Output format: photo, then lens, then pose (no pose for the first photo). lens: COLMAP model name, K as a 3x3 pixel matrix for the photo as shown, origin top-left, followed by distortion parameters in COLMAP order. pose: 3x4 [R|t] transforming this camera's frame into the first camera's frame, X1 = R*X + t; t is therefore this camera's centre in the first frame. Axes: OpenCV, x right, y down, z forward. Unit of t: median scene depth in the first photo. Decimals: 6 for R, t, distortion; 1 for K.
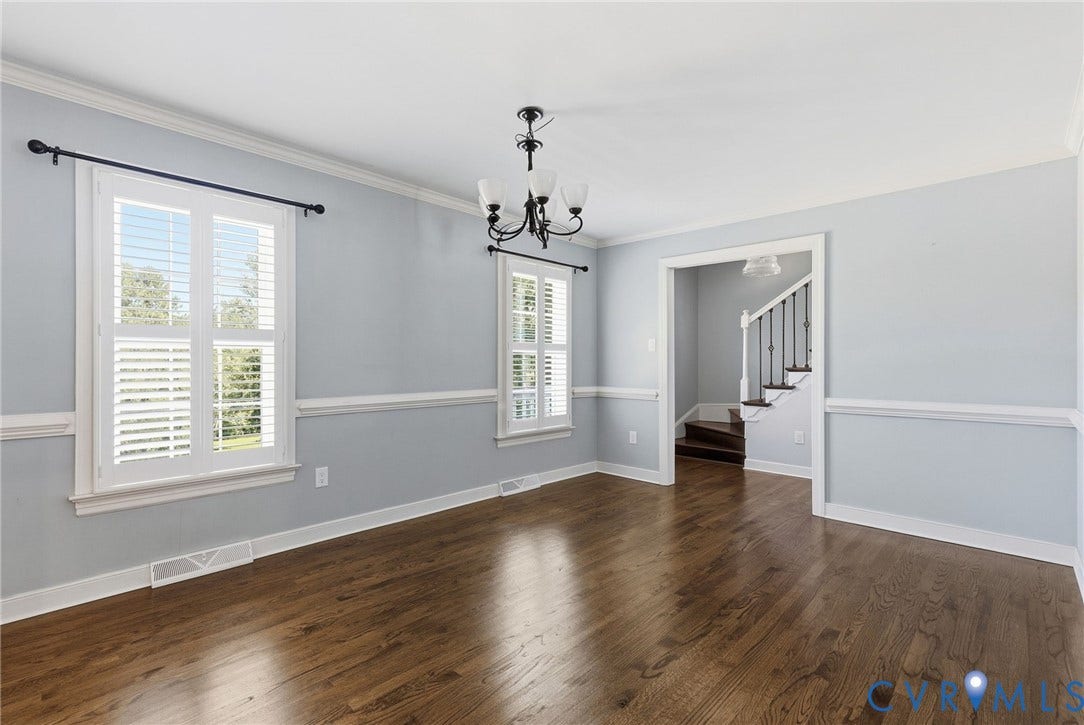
lens RADIAL K [[497.9, 0, 543.3], [0, 497.9, 363.6], [0, 0, 1]] dist [0.000253, 0.000010]
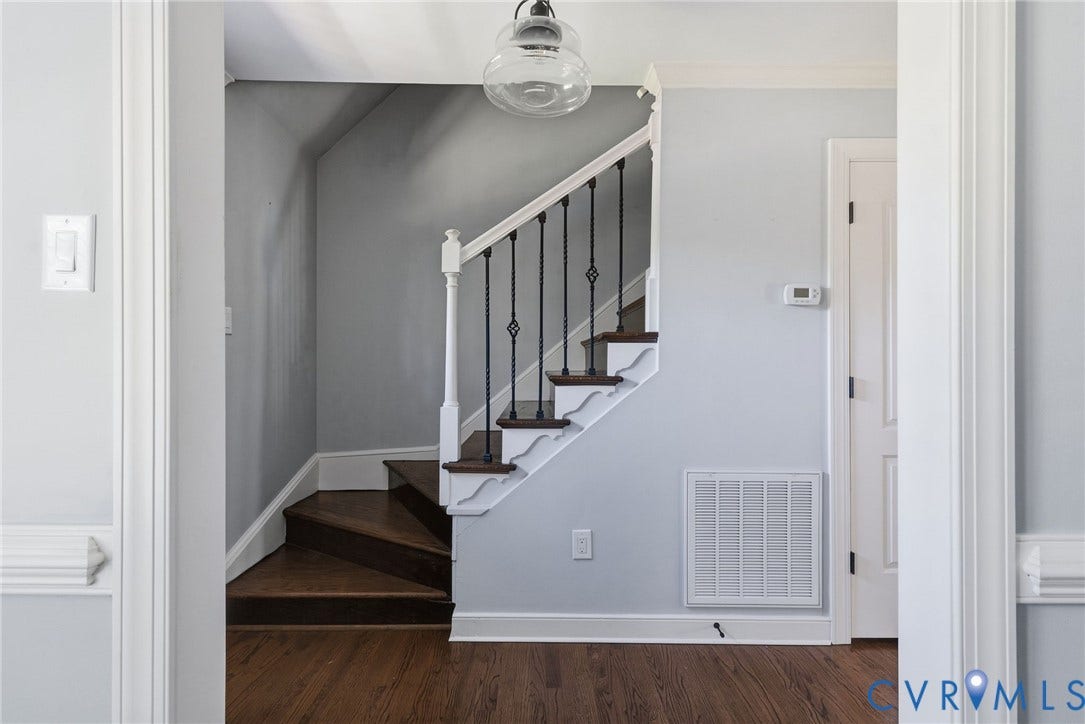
lens RADIAL K [[490.0, 0, 543.9], [0, 490.0, 365.0], [0, 0, 1]] dist [0.002613, 0.000693]
pose [[0.722796, 0.002435, 0.691057, 0.193961], [-0.003762, 0.999993, 0.000412, -0.000728], [-0.691051, -0.002898, 0.722800, 0.680101]]
